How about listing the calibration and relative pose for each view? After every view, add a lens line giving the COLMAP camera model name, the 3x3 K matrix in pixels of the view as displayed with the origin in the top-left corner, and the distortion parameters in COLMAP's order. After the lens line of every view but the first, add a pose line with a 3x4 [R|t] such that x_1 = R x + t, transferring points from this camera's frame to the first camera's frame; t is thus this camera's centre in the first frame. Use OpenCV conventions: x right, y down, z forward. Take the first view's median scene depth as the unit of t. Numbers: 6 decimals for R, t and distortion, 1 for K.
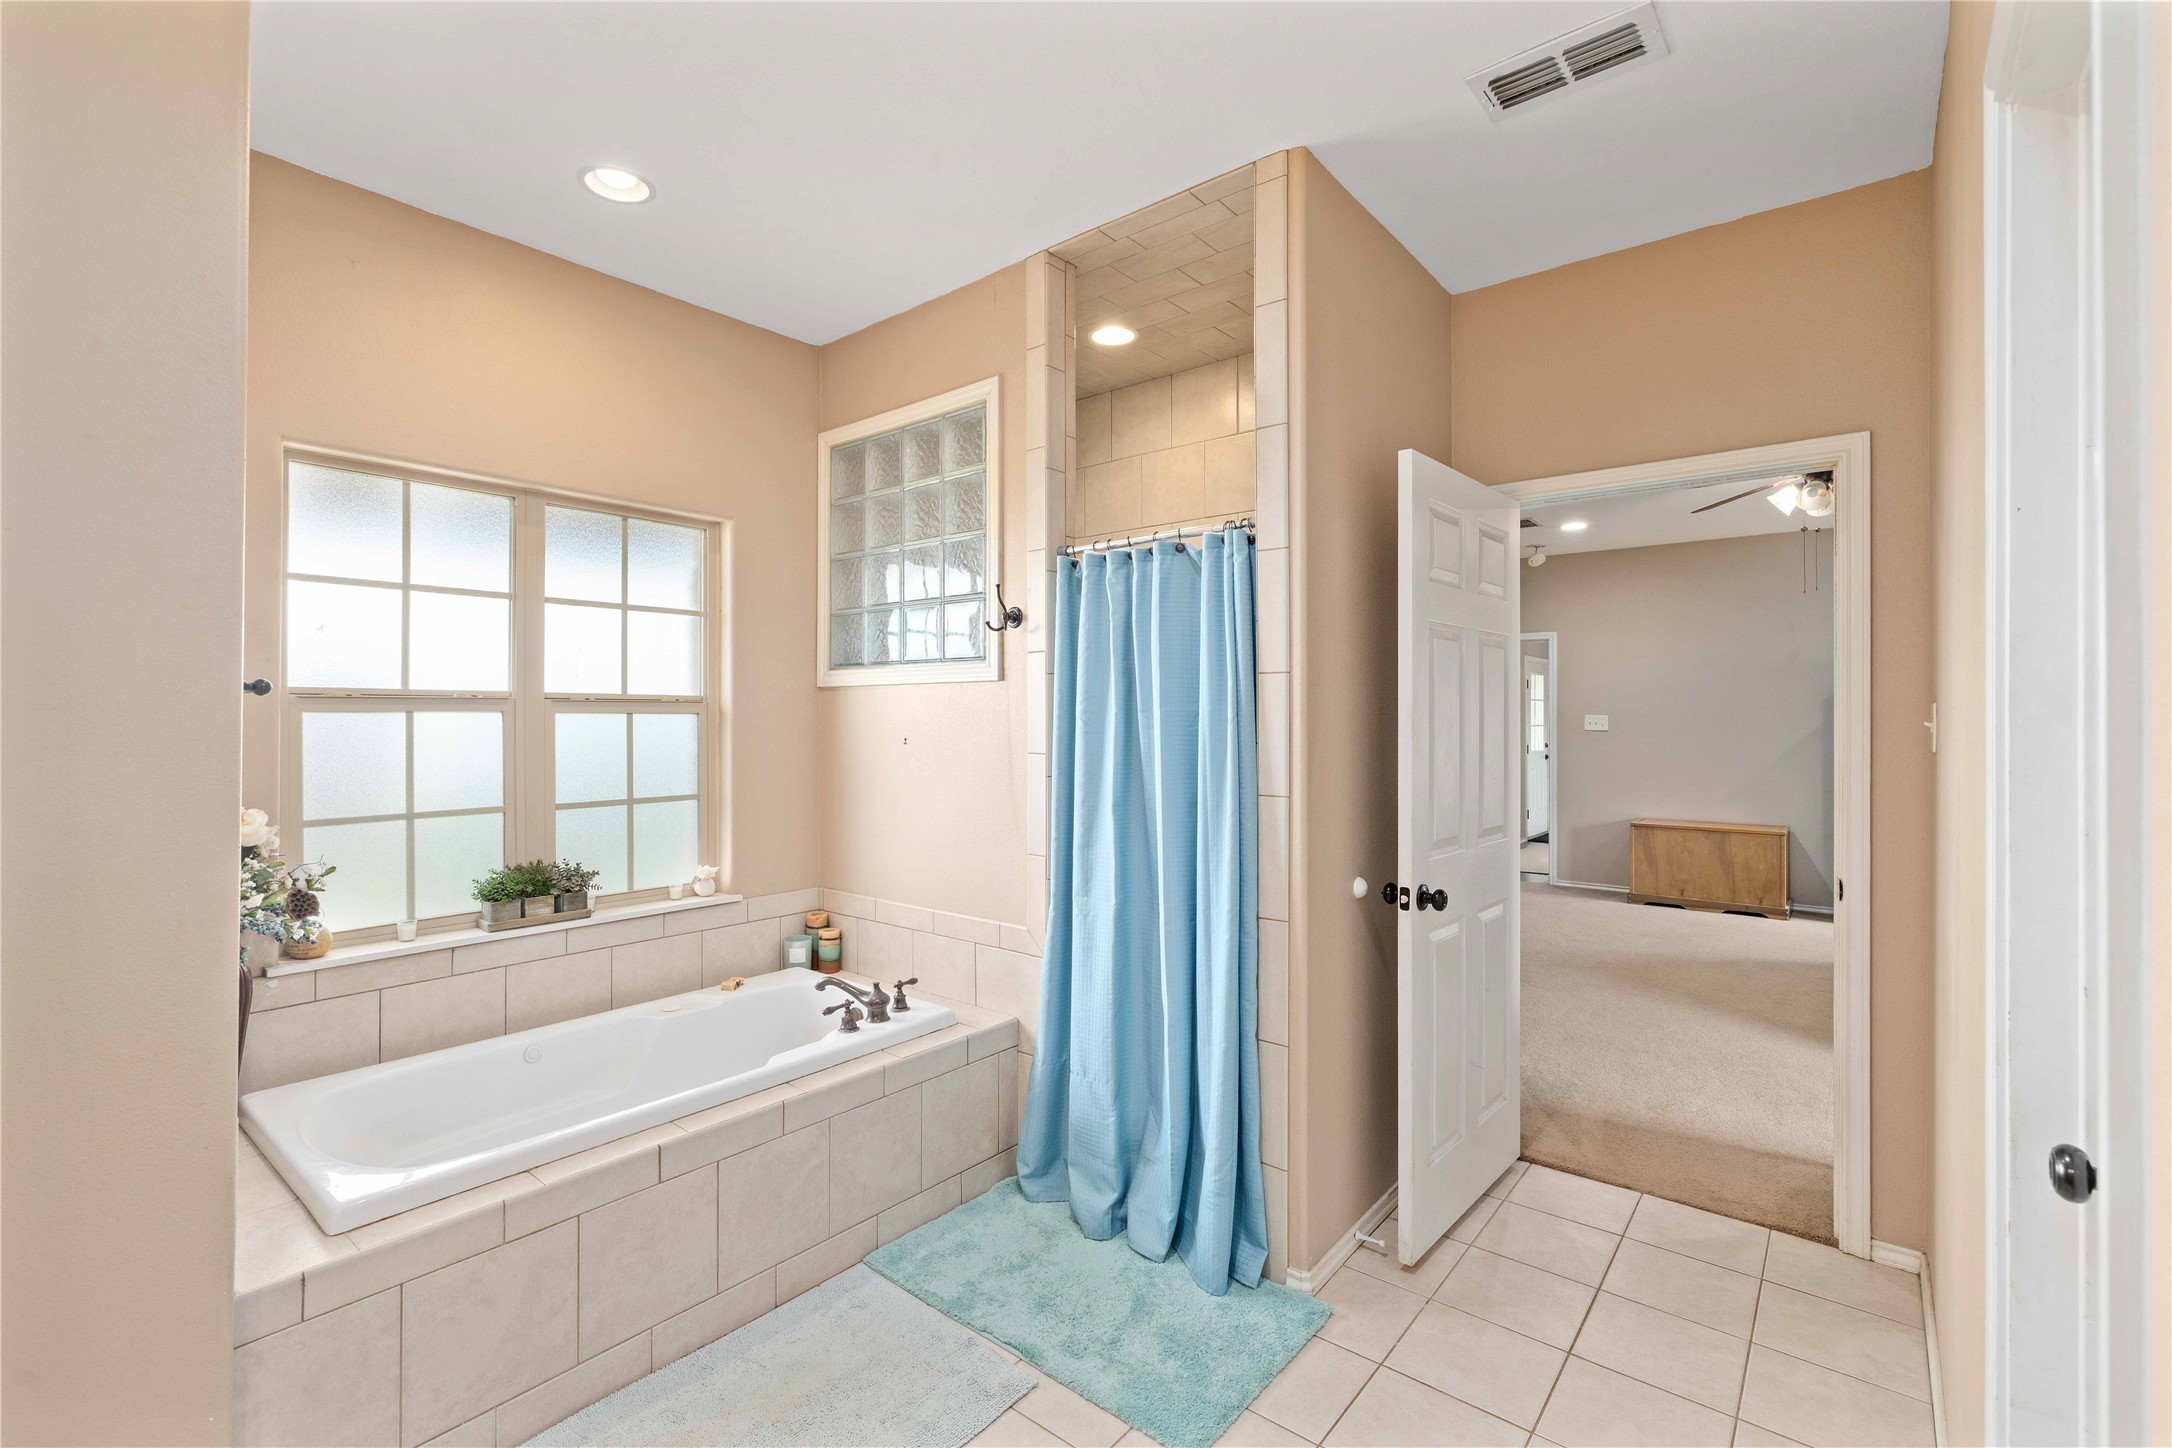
lens RADIAL K [[953.8, 0, 1072.5], [0, 953.8, 716.8], [0, 0, 1]] dist [0.001333, 0.000342]
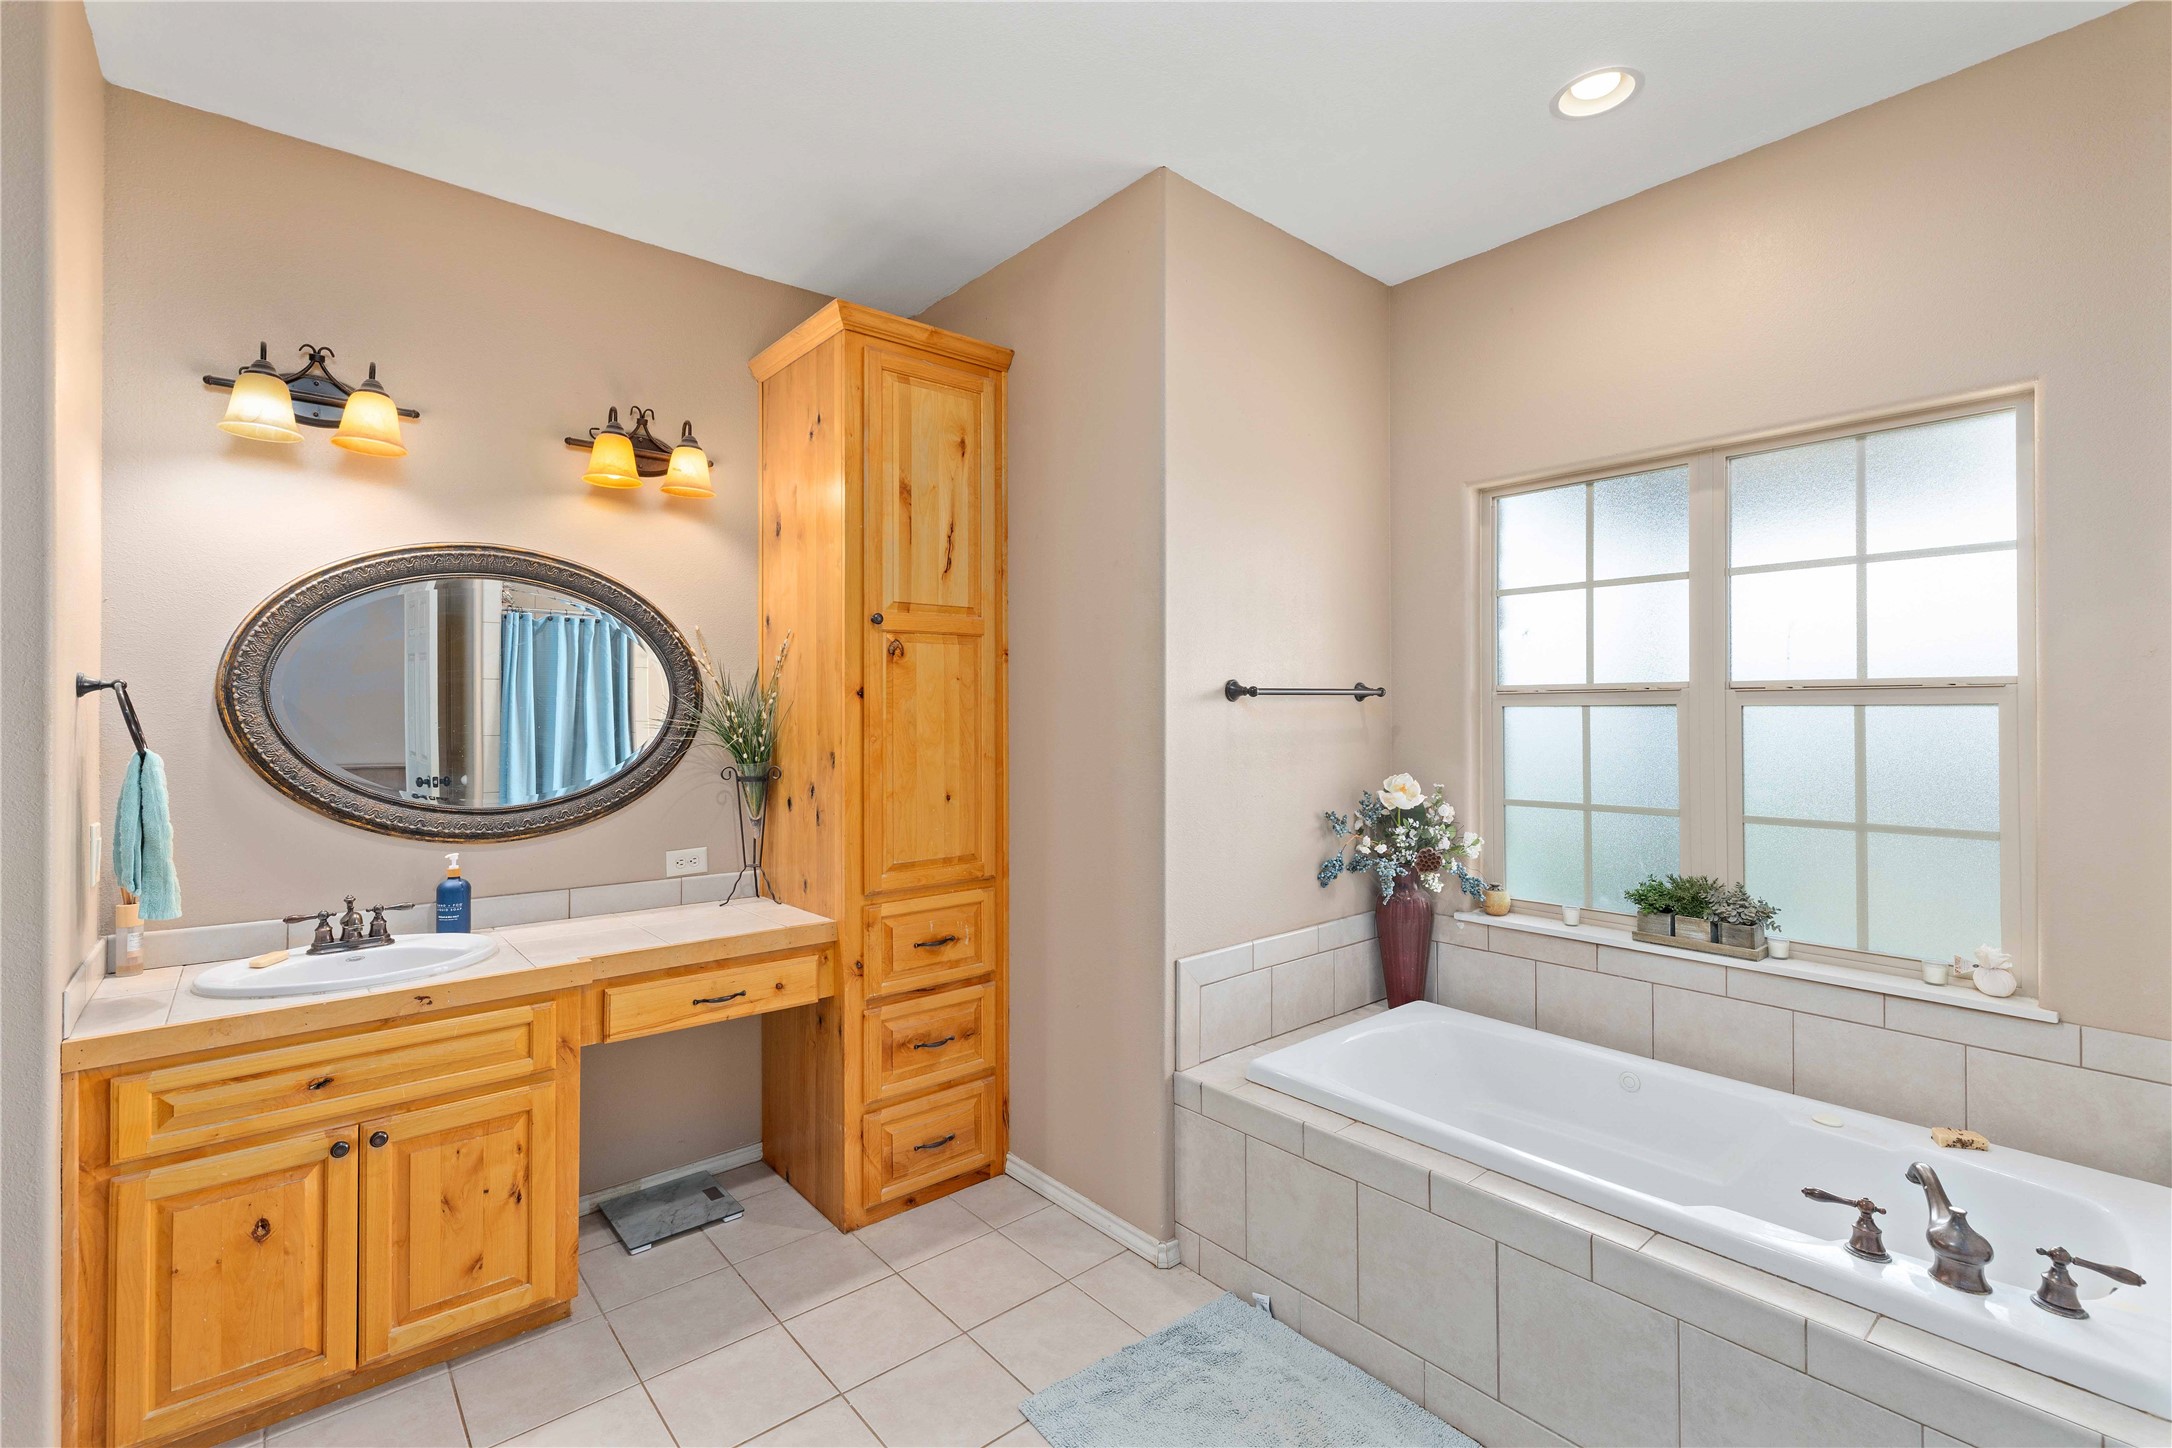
lens RADIAL K [[953.8, 0, 1072.5], [0, 953.8, 716.8], [0, 0, 1]] dist [0.001333, 0.000342]
pose [[-0.171437, 0.003946, -0.985187, 0.383616], [0.001777, 0.999992, 0.003696, 0.001567], [0.985194, -0.001117, -0.171442, 0.579703]]
